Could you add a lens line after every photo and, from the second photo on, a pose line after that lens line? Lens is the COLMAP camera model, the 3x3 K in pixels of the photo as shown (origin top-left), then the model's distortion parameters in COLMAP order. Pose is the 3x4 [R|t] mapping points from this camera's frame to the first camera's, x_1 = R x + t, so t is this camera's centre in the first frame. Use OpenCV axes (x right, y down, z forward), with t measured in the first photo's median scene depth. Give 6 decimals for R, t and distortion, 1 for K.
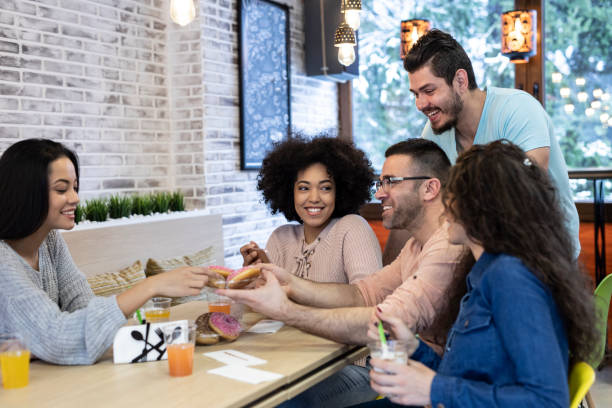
lens RADIAL K [[856.7, 0, 306.5], [0, 856.7, 203.9], [0, 0, 1]] dist [-0.001860, 0.012686]
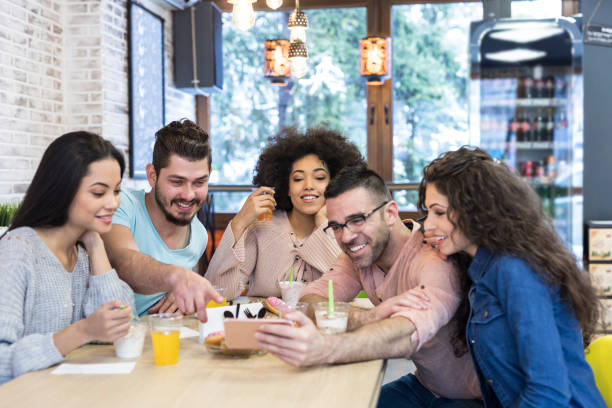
lens RADIAL K [[860.0, 0, 309.3], [0, 860.0, 201.3], [0, 0, 1]] dist [0.000390, -0.019814]
pose [[0.950982, 0.003641, 0.309225, -0.201590], [0.005323, 0.999590, -0.028141, 0.019098], [-0.309200, 0.028408, 0.950573, -0.026094]]
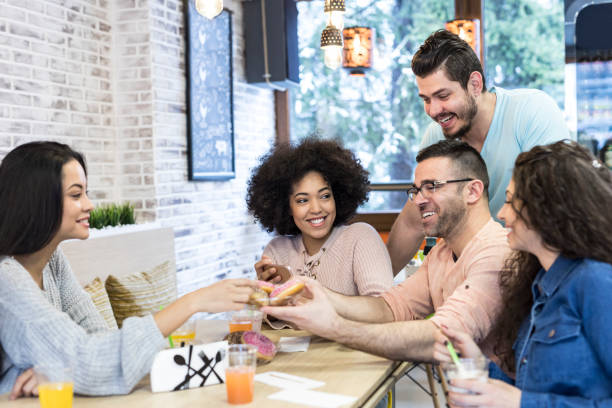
lens RADIAL K [[860.0, 0, 309.3], [0, 860.0, 201.3], [0, 0, 1]] dist [0.000390, -0.019814]
pose [[0.989420, -0.010686, 0.144685, -0.088365], [0.013406, 0.999751, -0.017834, 0.002639], [-0.144459, 0.019585, 0.989317, 0.039086]]
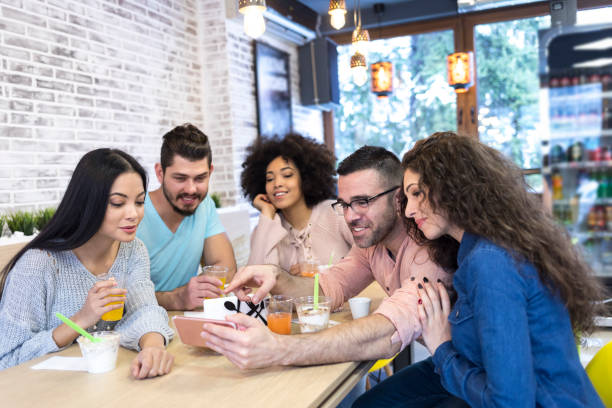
lens RADIAL K [[588.2, 0, 304.2], [0, 588.2, 201.3], [0, 0, 1]] dist [0.004267, -0.010630]
pose [[0.997829, -0.033741, 0.056560, -0.065708], [0.034503, 0.999326, -0.012551, 0.013332], [-0.056098, 0.014476, 0.998320, 0.102525]]
